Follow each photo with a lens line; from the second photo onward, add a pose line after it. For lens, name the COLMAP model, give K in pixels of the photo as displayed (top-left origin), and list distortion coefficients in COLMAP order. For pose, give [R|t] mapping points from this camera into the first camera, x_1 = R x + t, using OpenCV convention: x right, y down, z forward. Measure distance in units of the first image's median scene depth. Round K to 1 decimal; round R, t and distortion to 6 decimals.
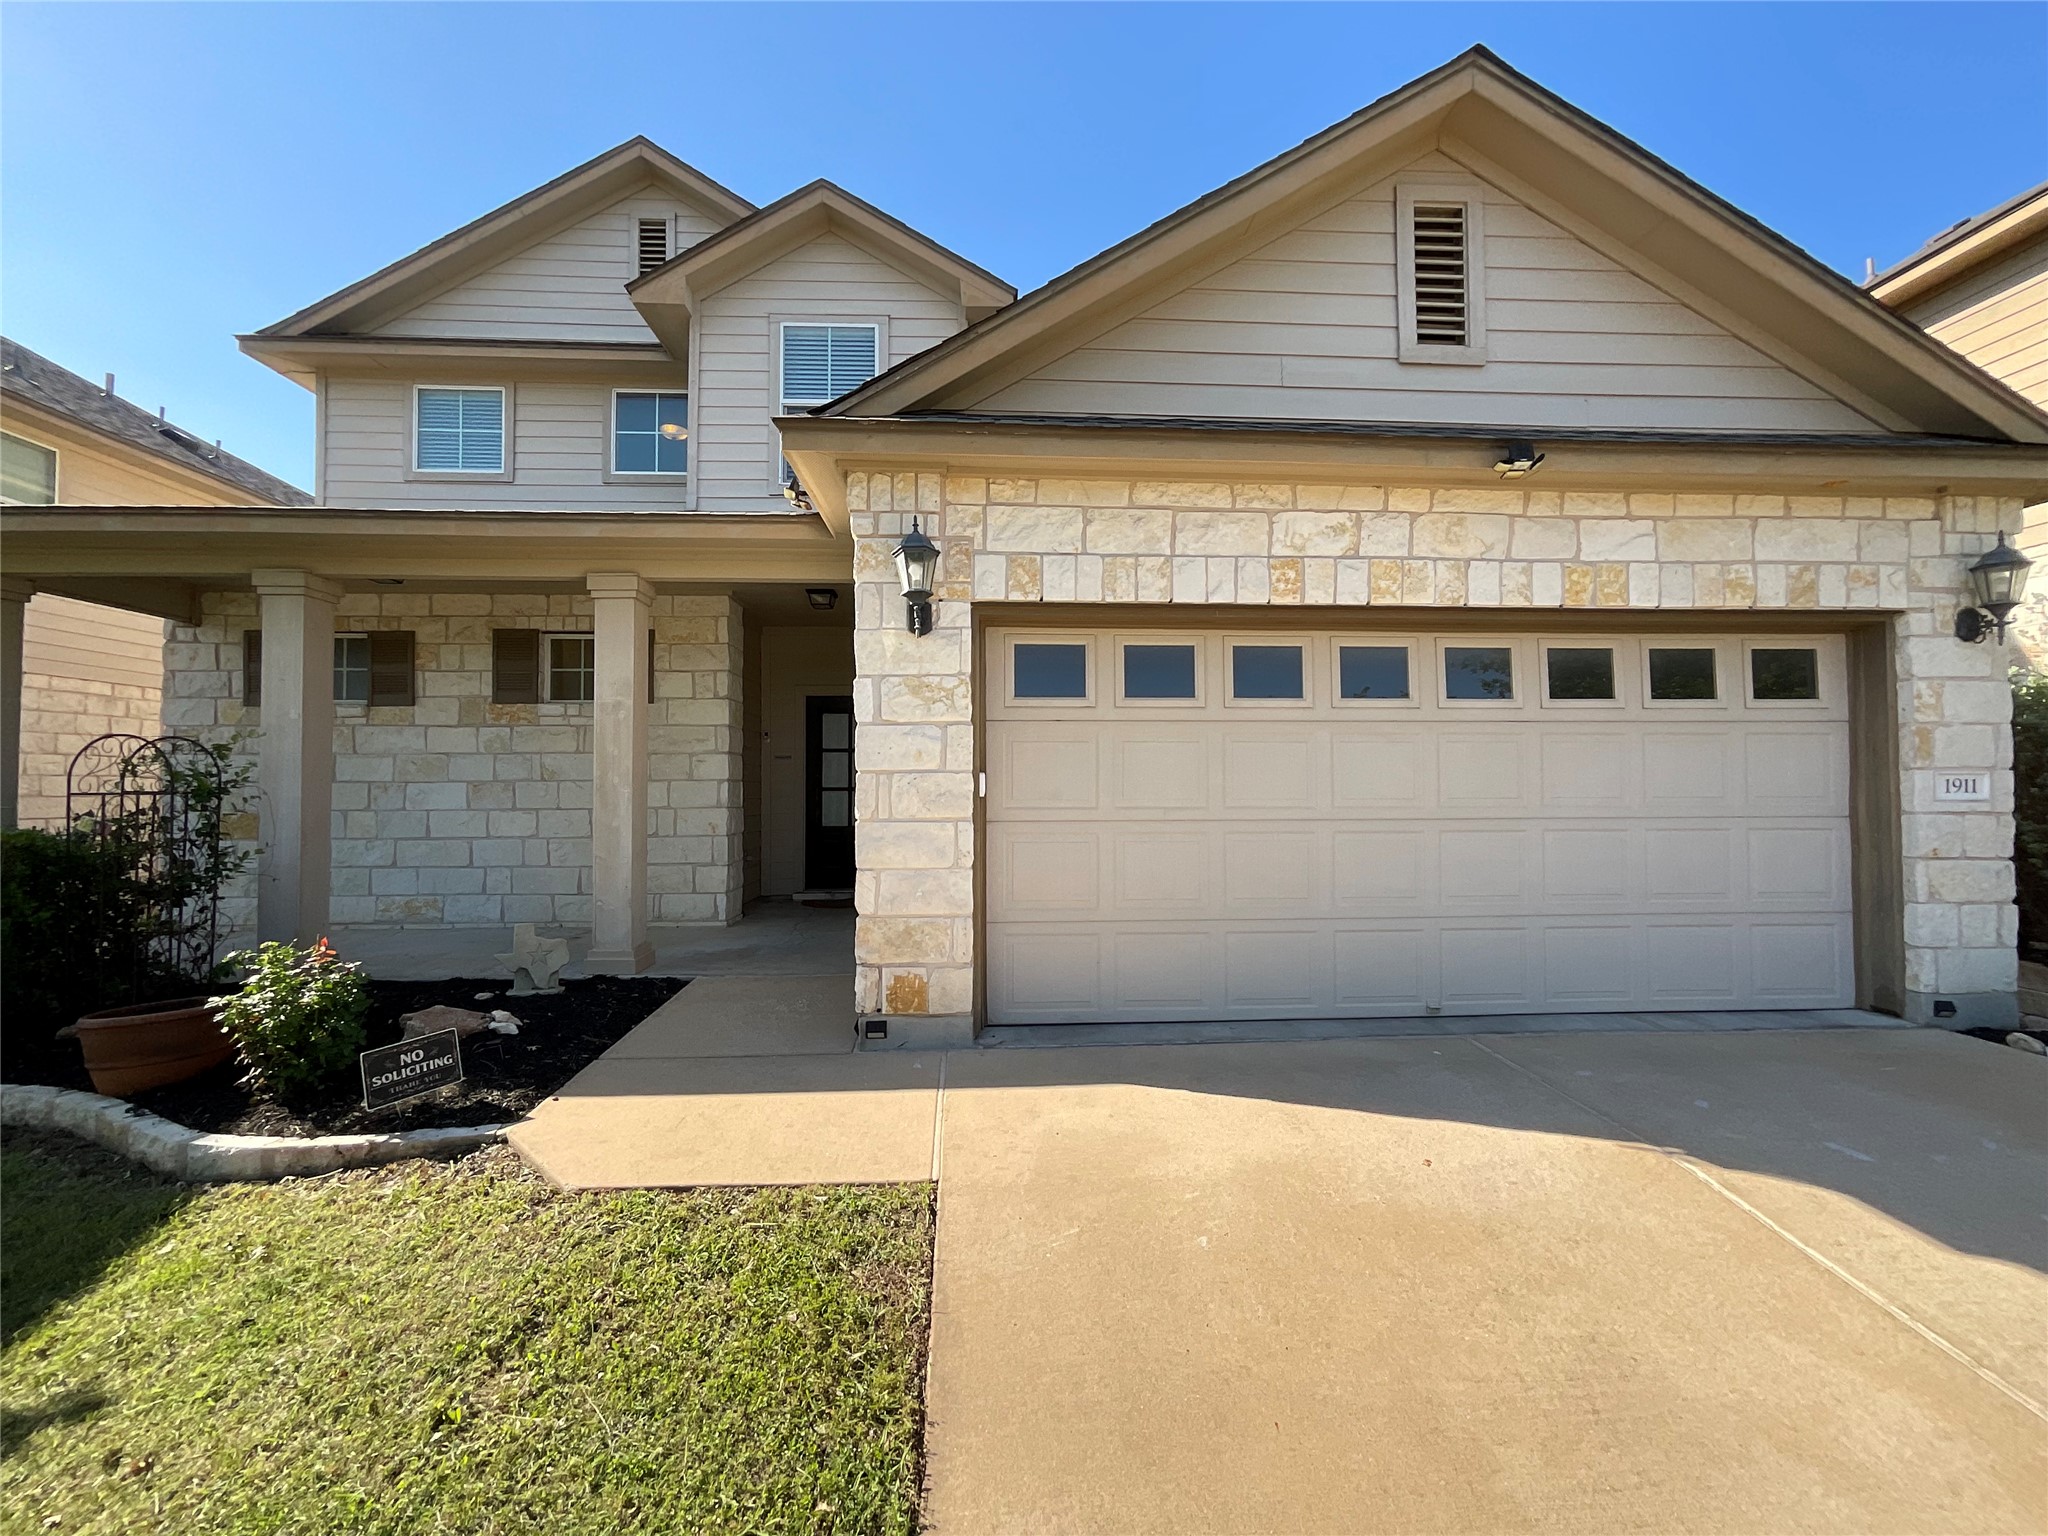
lens RADIAL K [[830.6, 0, 1031.3], [0, 830.6, 771.8], [0, 0, 1]] dist [-0.002234, 0.001923]
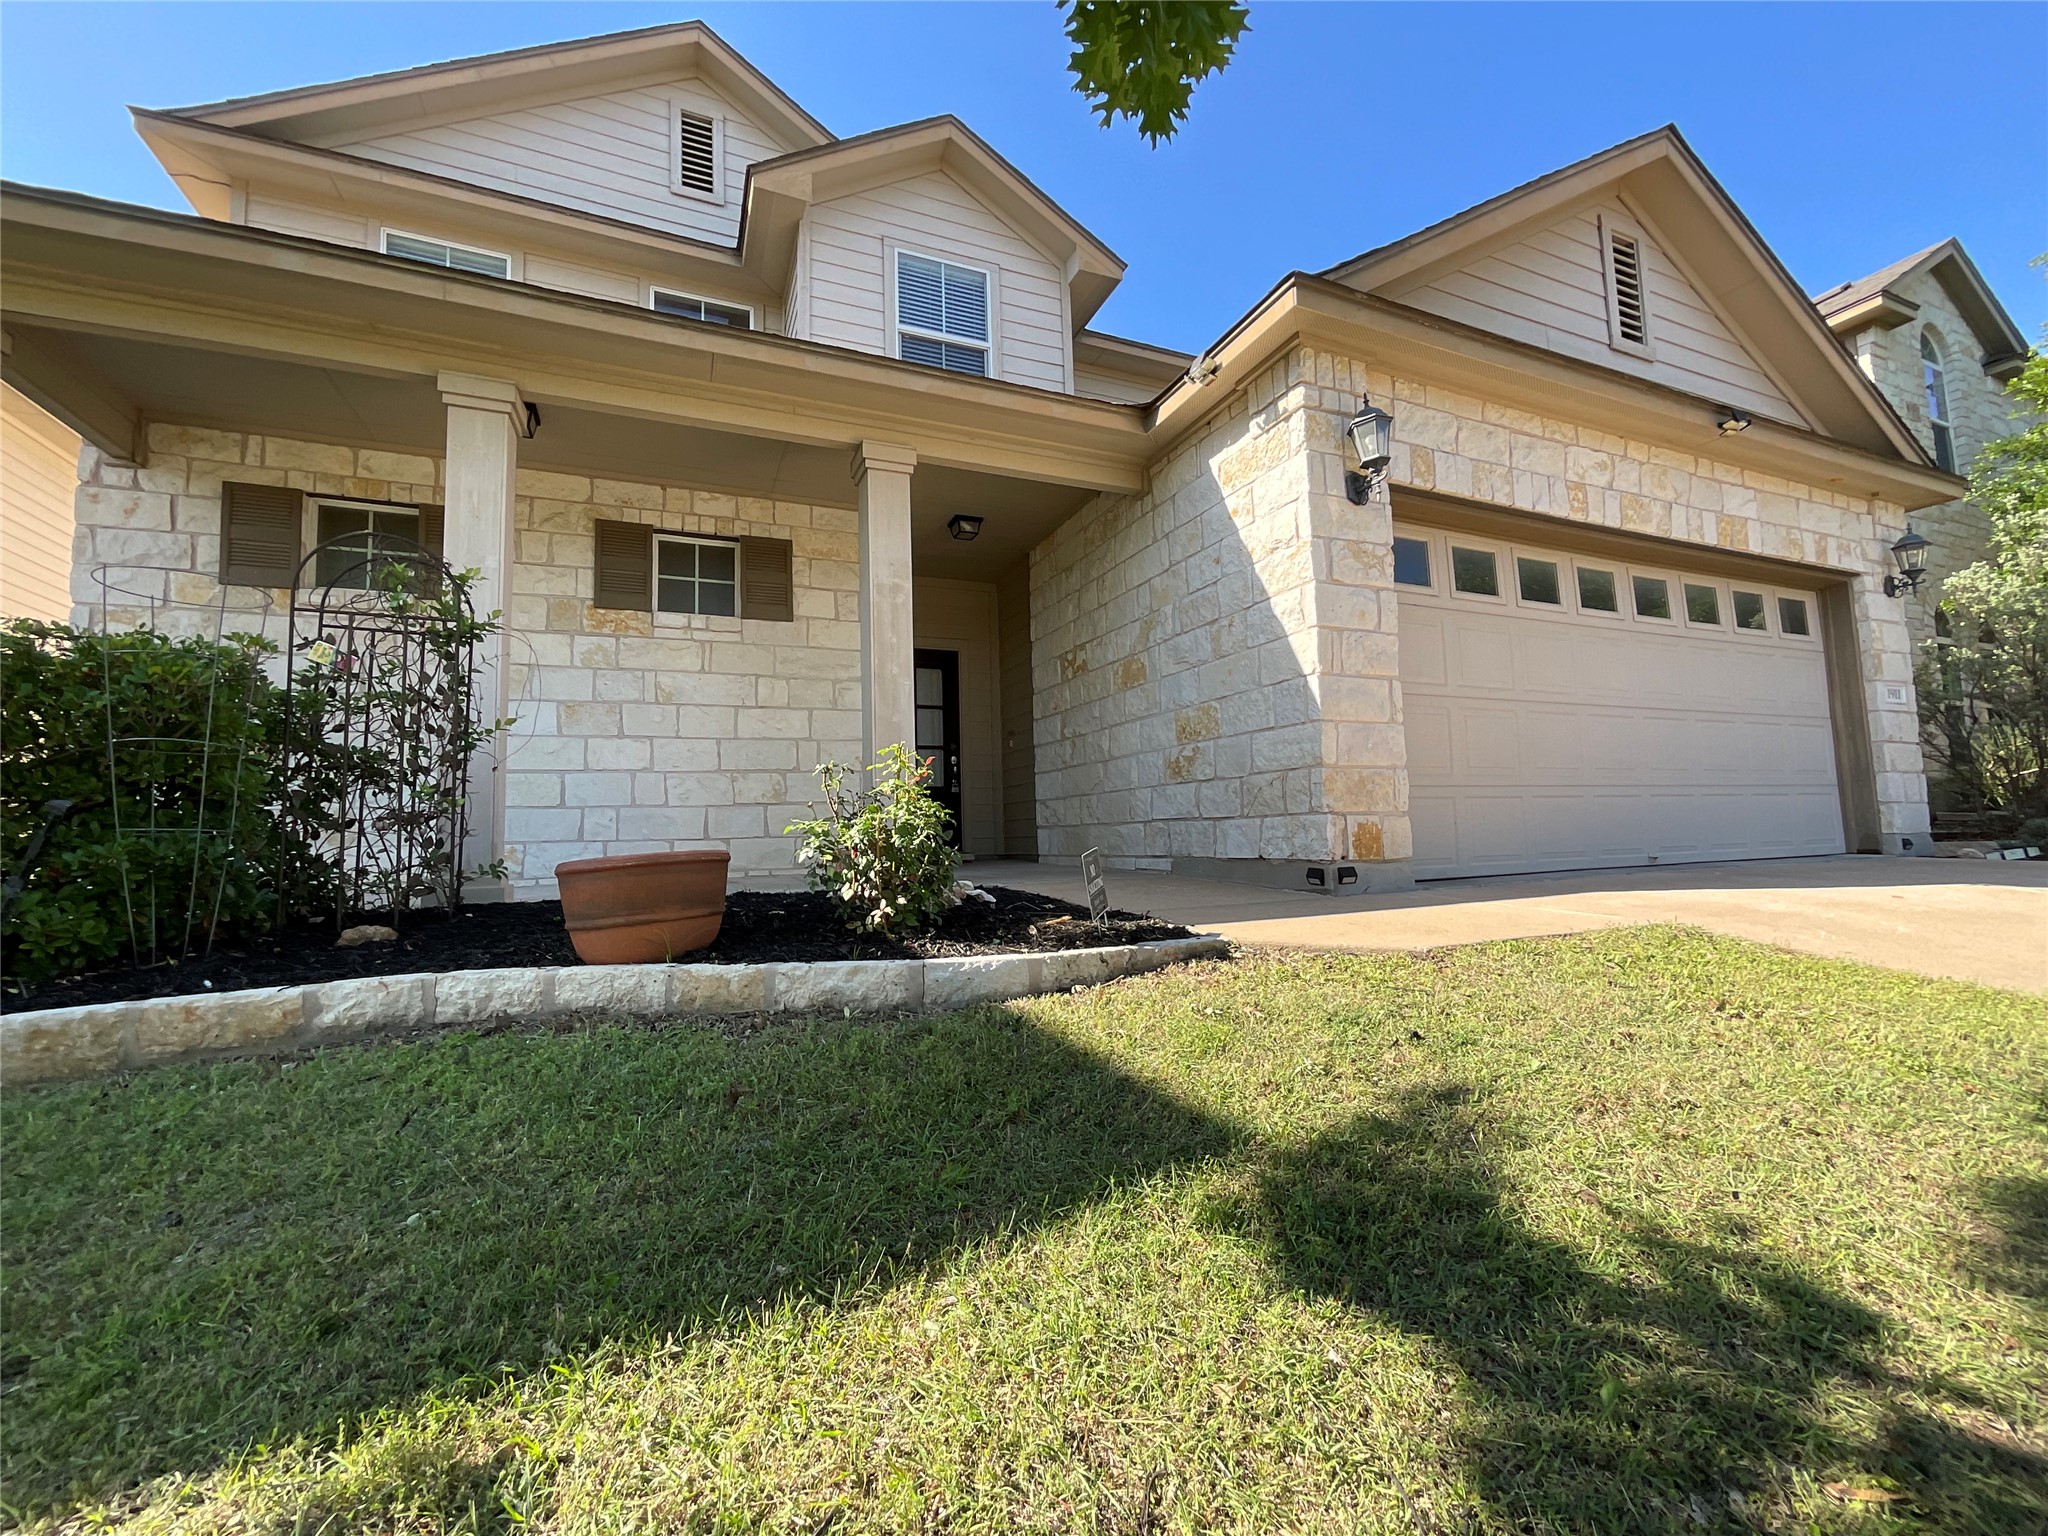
lens RADIAL K [[830.6, 0, 1031.6], [0, 830.6, 770.5], [0, 0, 1]] dist [-0.002234, 0.001923]
pose [[0.939939, 0.004071, 0.341319, -0.764926], [0.018529, 0.997846, -0.062927, 0.202158], [-0.340840, 0.065472, 0.937839, 0.137505]]
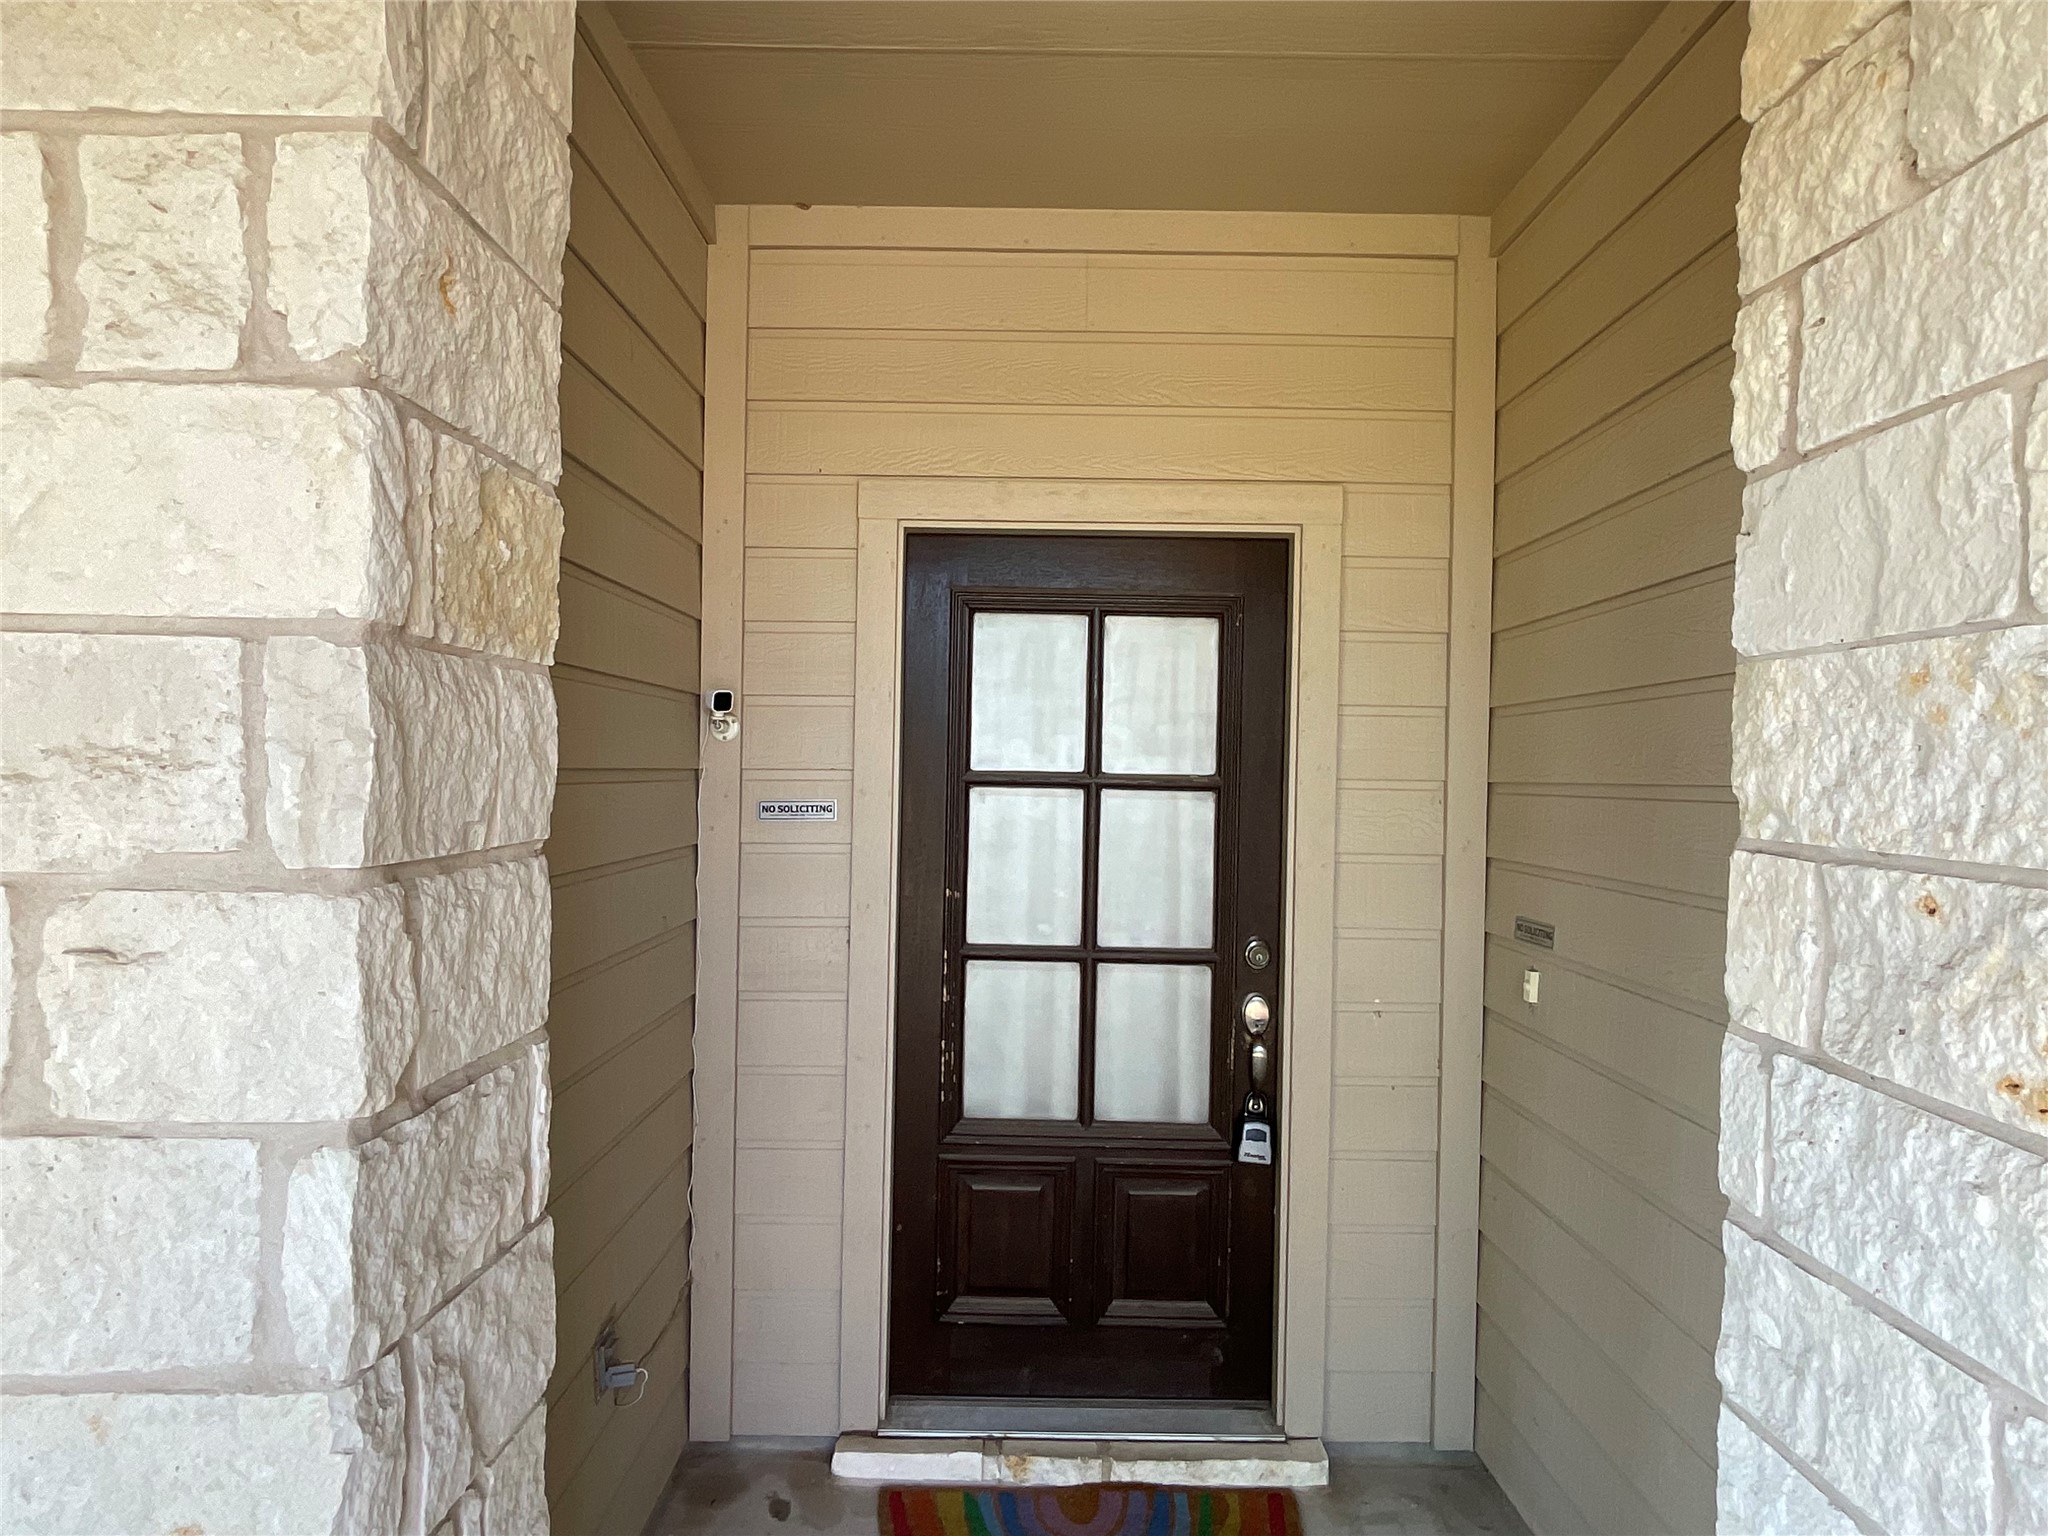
lens RADIAL K [[1127.9, 0, 1021.3], [0, 1127.9, 770.2], [0, 0, 1]] dist [0.001008, -0.000003]
pose [[0.997488, 0.022217, -0.067264, -0.400975], [-0.020784, 0.999543, 0.021940, -0.062862], [0.067720, -0.020486, 0.997494, 1.278405]]
